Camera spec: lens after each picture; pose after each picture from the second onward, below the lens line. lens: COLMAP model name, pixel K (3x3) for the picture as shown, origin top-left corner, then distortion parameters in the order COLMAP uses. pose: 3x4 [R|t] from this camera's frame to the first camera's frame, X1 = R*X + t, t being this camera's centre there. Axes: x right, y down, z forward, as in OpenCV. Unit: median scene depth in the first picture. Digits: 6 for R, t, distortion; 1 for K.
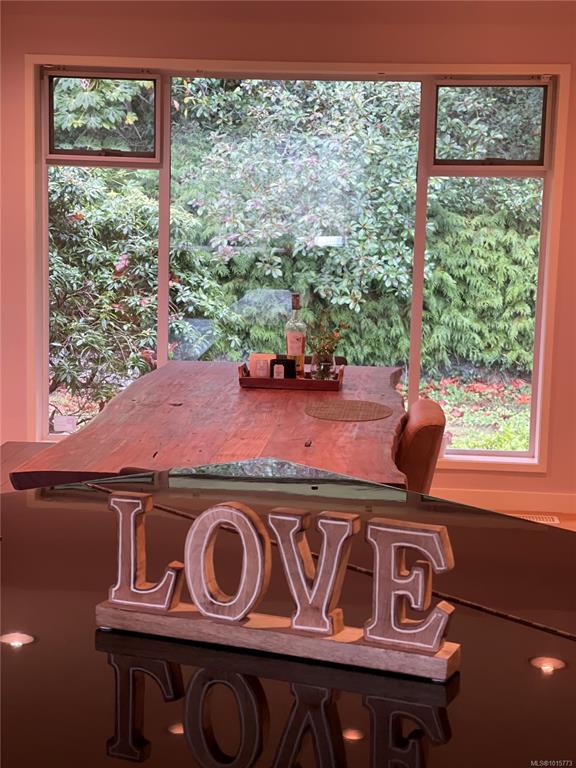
lens RADIAL K [[1408.4, 0, 286.2], [0, 1408.4, 382.8], [0, 0, 1]] dist [0.205297, 0.000000]
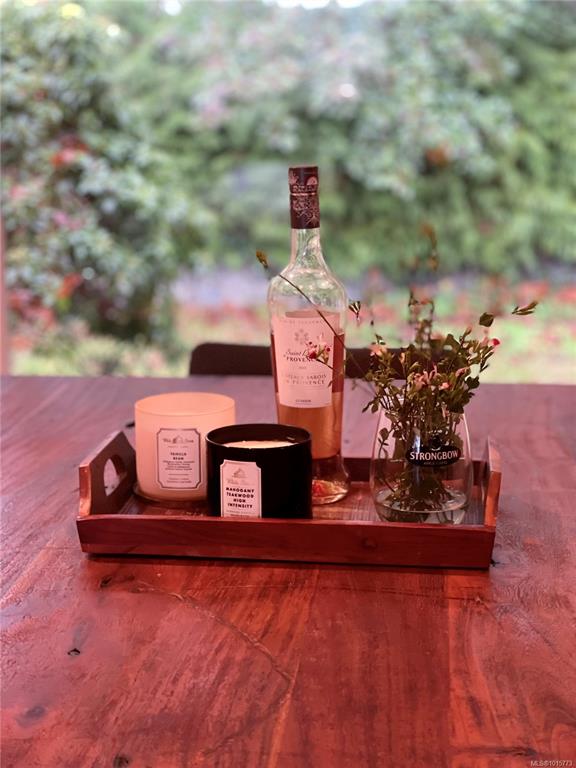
lens RADIAL K [[1408.4, 0, 278.4], [0, 1408.4, 416.5], [0, 0, 1]] dist [0.205297, 0.000000]
pose [[0.999418, -0.022649, -0.025519, 0.003198], [0.025213, 0.994147, 0.105056, -0.018885], [0.022991, -0.105639, 0.994139, 0.313799]]
